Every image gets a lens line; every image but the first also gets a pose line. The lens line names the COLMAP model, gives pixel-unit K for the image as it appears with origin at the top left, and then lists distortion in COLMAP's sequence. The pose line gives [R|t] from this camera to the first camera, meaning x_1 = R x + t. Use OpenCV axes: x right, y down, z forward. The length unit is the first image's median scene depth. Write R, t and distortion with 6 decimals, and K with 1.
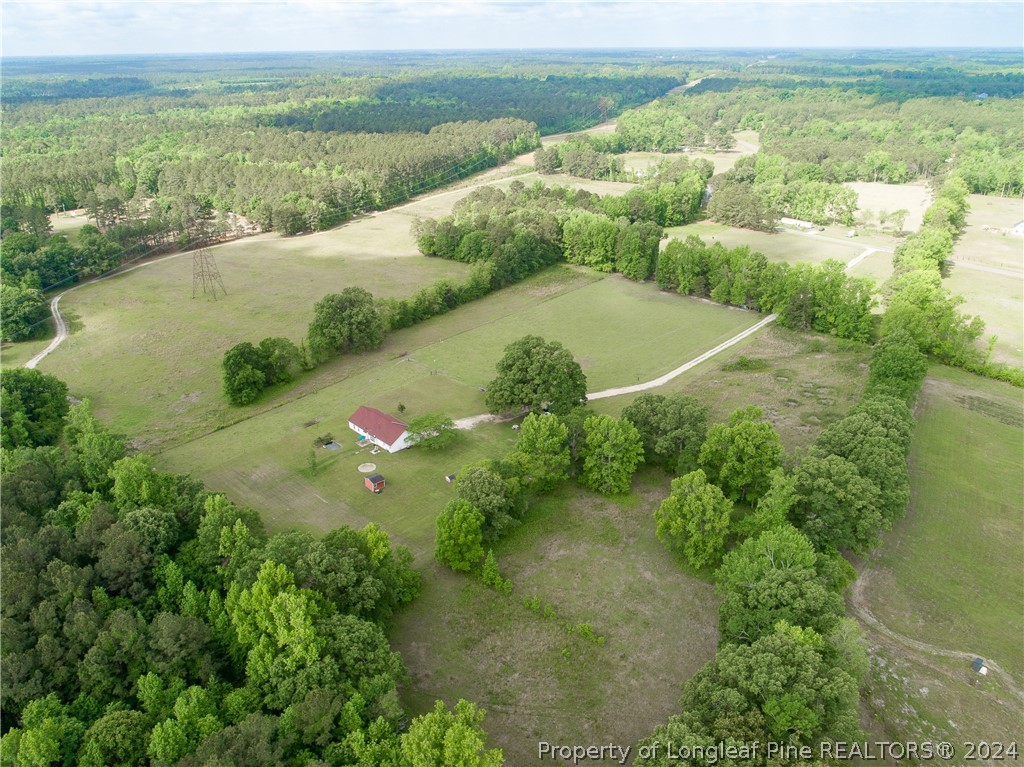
lens RADIAL K [[744.4, 0, 512.0], [0, 744.4, 383.5], [0, 0, 1]] dist [-0.027219, 0.000475]
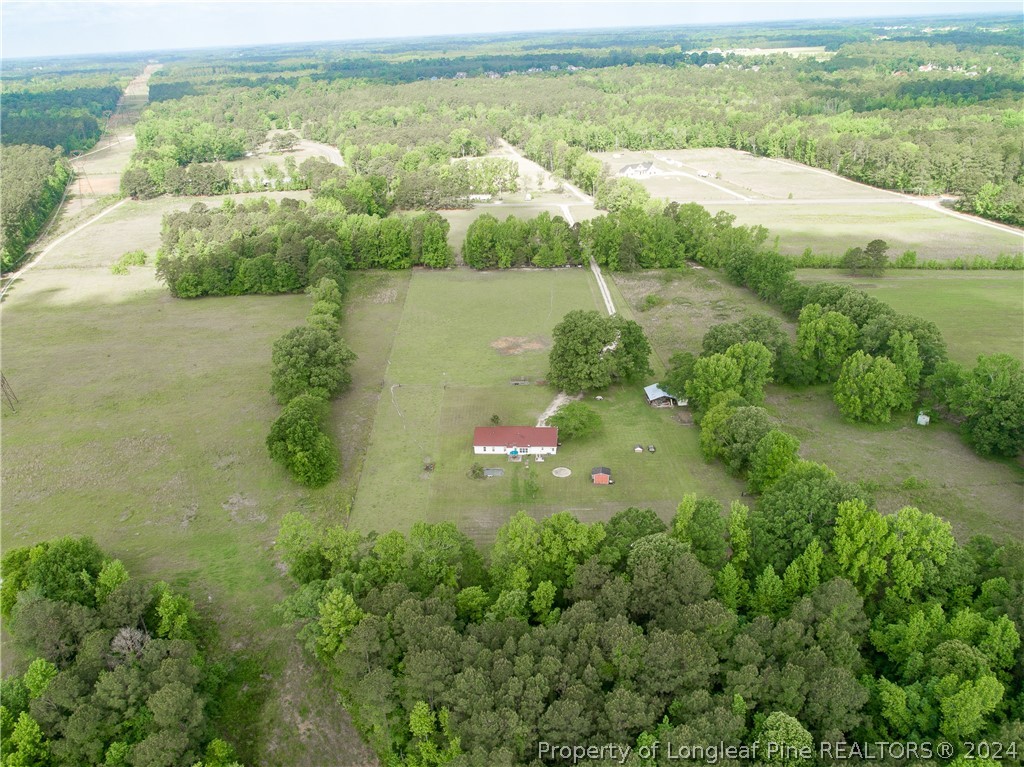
lens RADIAL K [[775.8, 0, 509.2], [0, 775.8, 383.2], [0, 0, 1]] dist [-0.025972, 0.011458]
pose [[0.757587, -0.292690, 0.583433, -0.481784], [0.302831, 0.949417, 0.083067, -0.059144], [-0.578234, 0.113752, 0.807902, 0.138572]]
